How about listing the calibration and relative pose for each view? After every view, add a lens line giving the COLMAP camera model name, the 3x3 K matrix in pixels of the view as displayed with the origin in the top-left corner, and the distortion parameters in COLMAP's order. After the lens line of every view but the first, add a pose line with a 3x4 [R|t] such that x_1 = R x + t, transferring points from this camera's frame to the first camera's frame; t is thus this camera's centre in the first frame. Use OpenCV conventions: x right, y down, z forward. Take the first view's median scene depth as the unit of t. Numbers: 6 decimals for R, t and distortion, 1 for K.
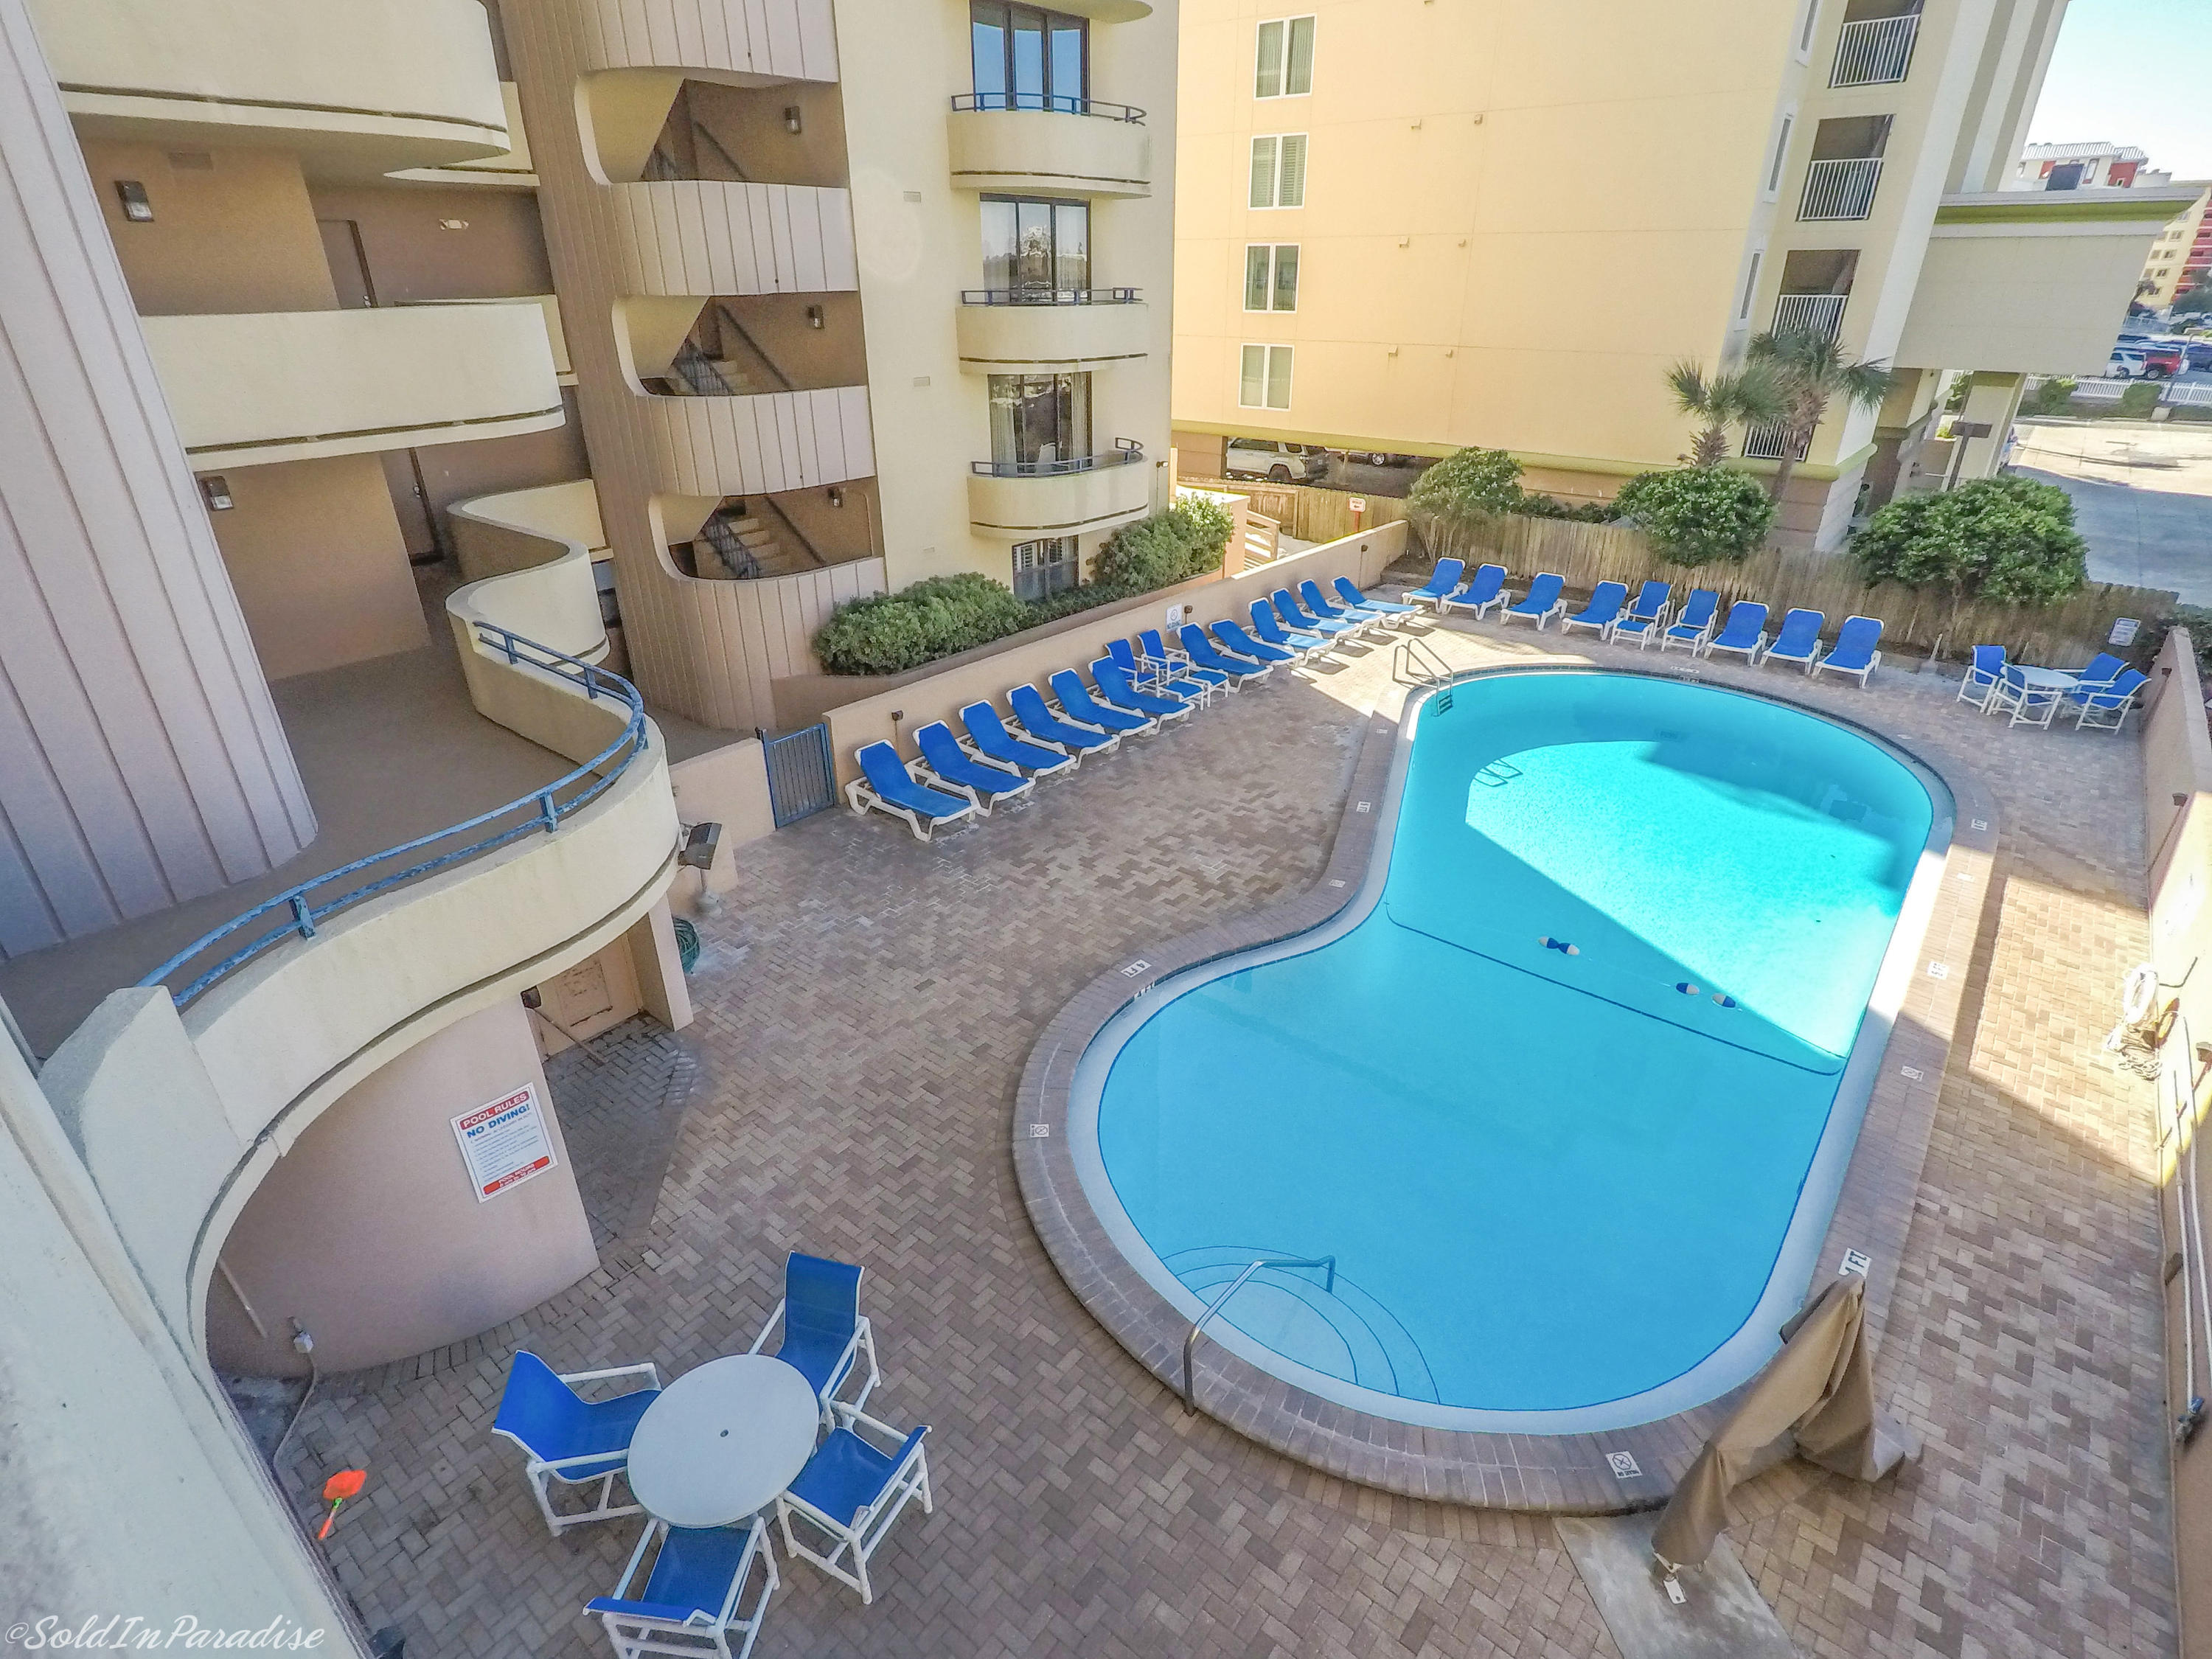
lens RADIAL K [[1109.9, 0, 1106.0], [0, 1109.9, 829.5], [0, 0, 1]] dist [-0.017076, 0.000890]
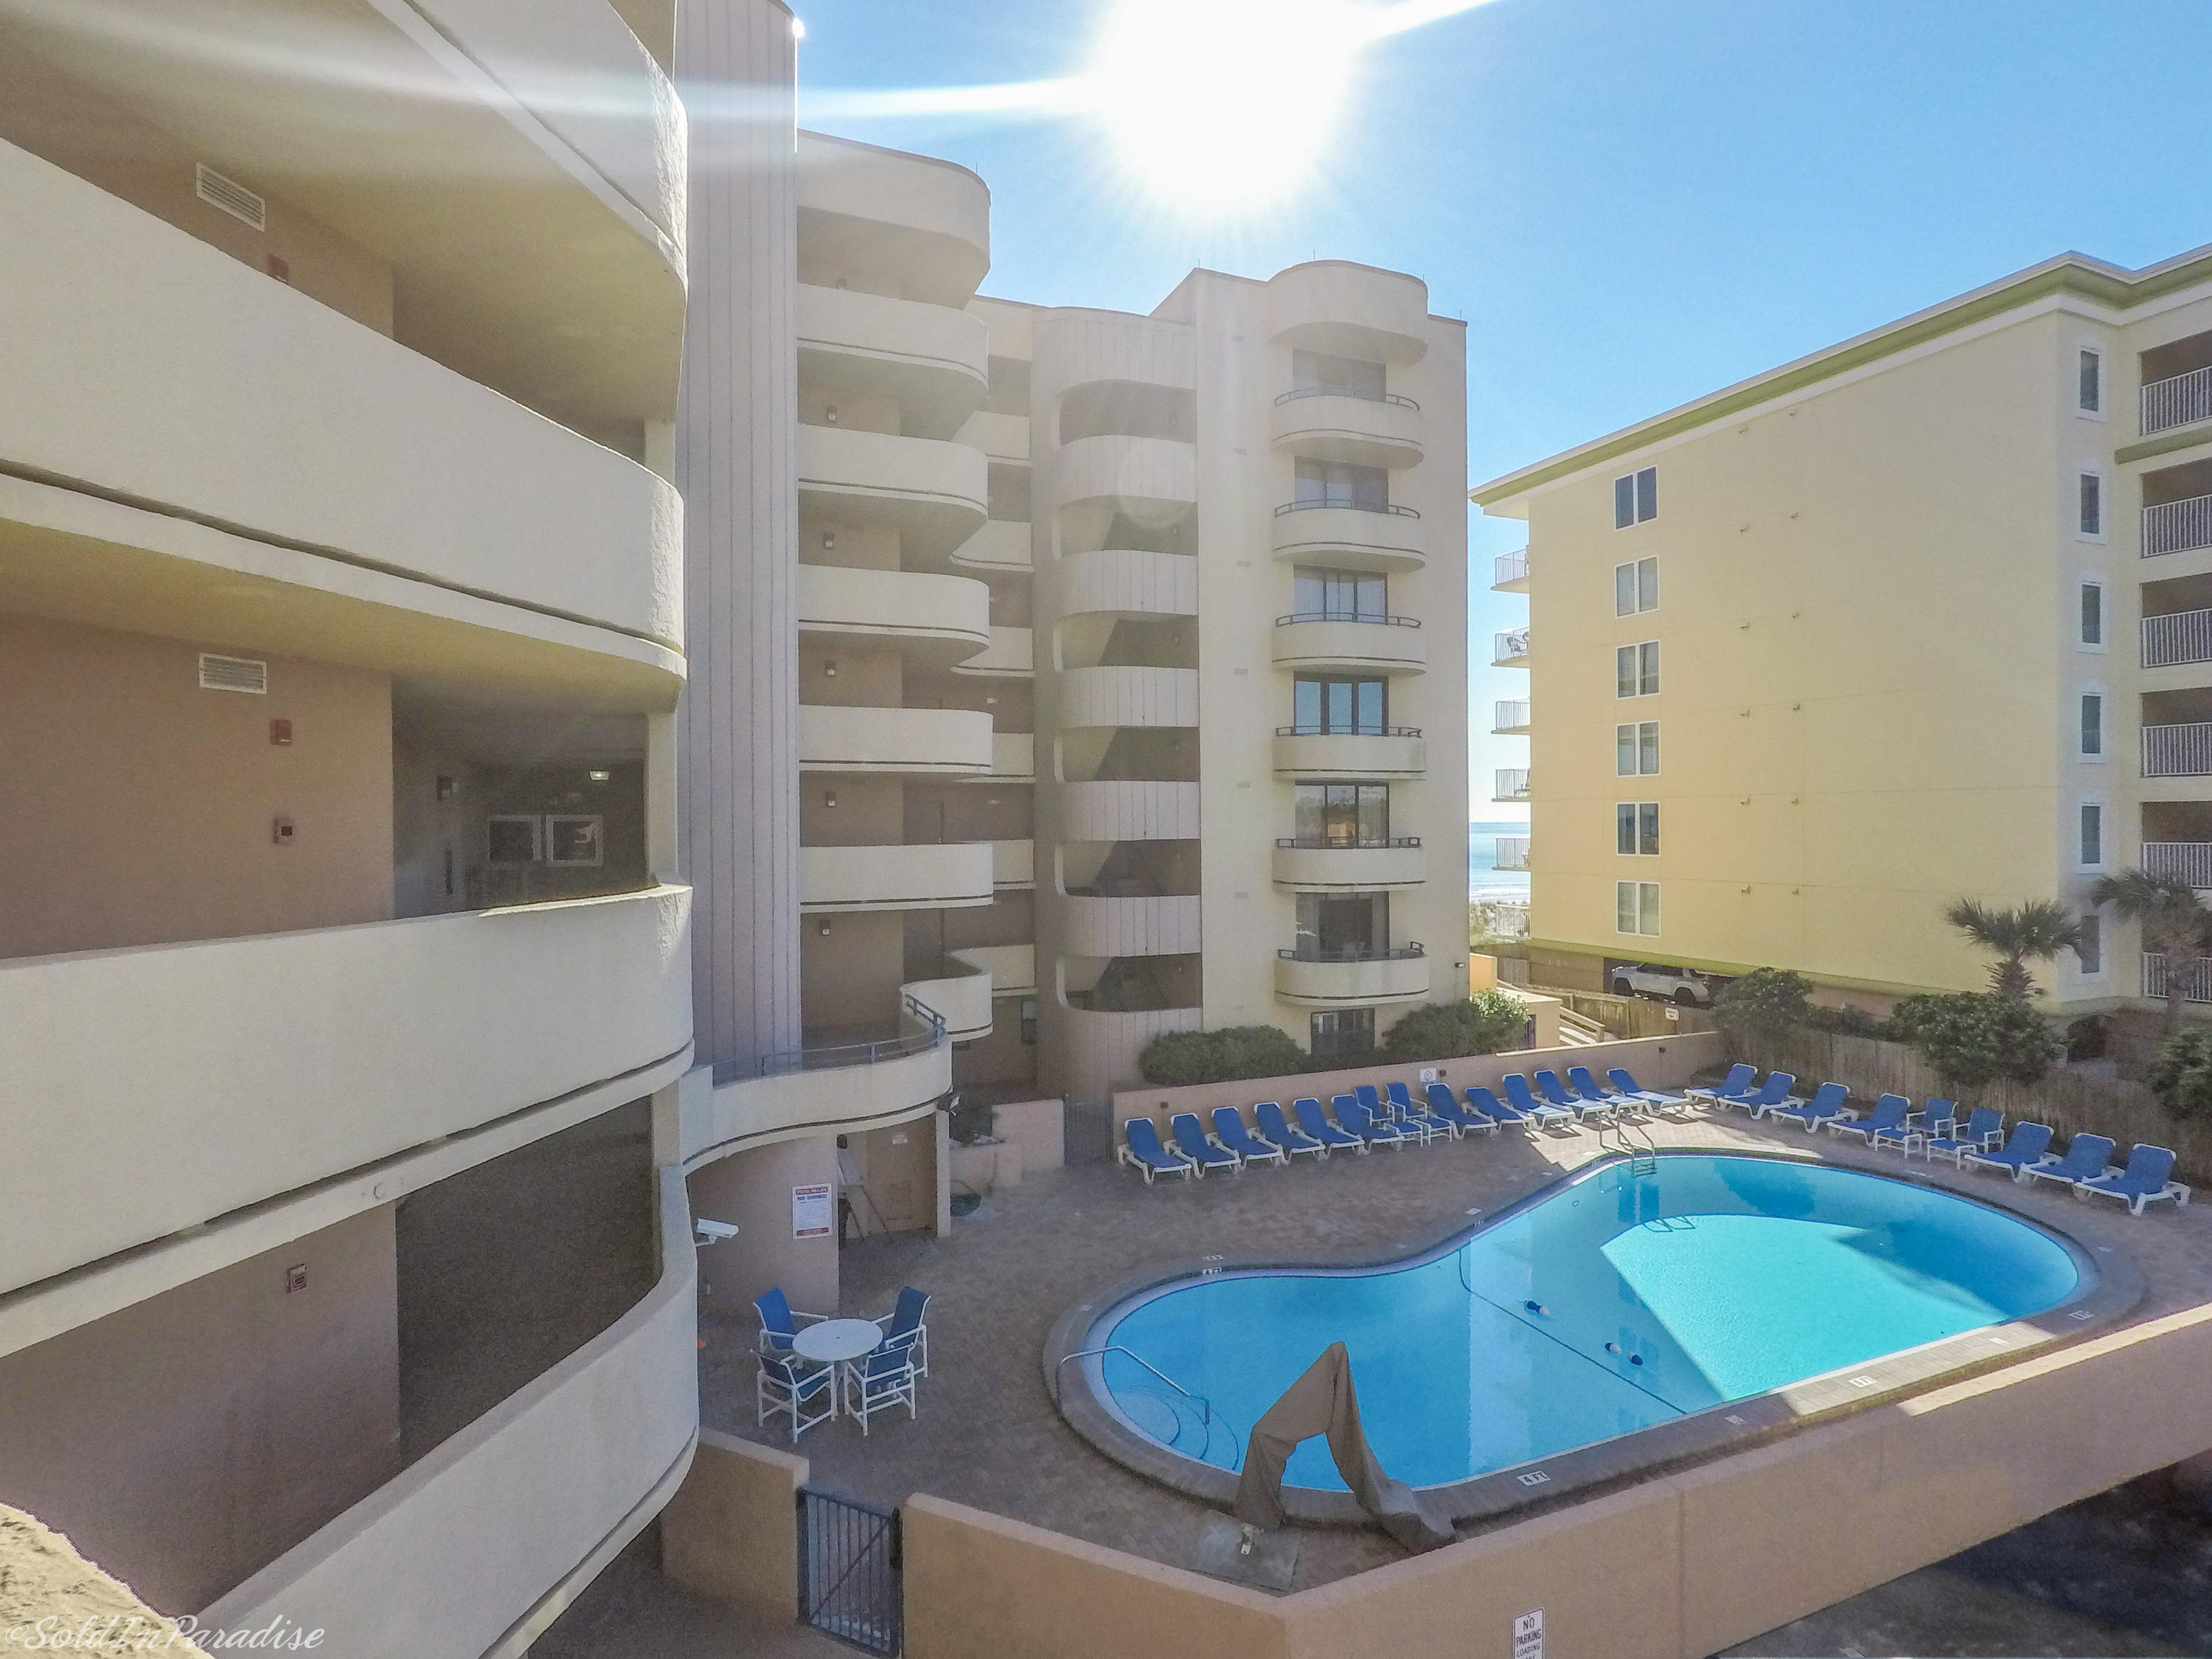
lens RADIAL K [[1109.9, 0, 1106.0], [0, 1109.9, 829.5], [0, 0, 1]] dist [-0.017076, 0.000890]
pose [[0.884969, 0.000426, -0.465650, 0.351582], [-0.206576, 0.896569, -0.391777, 0.132399], [0.417320, 0.442903, 0.793524, -0.283777]]
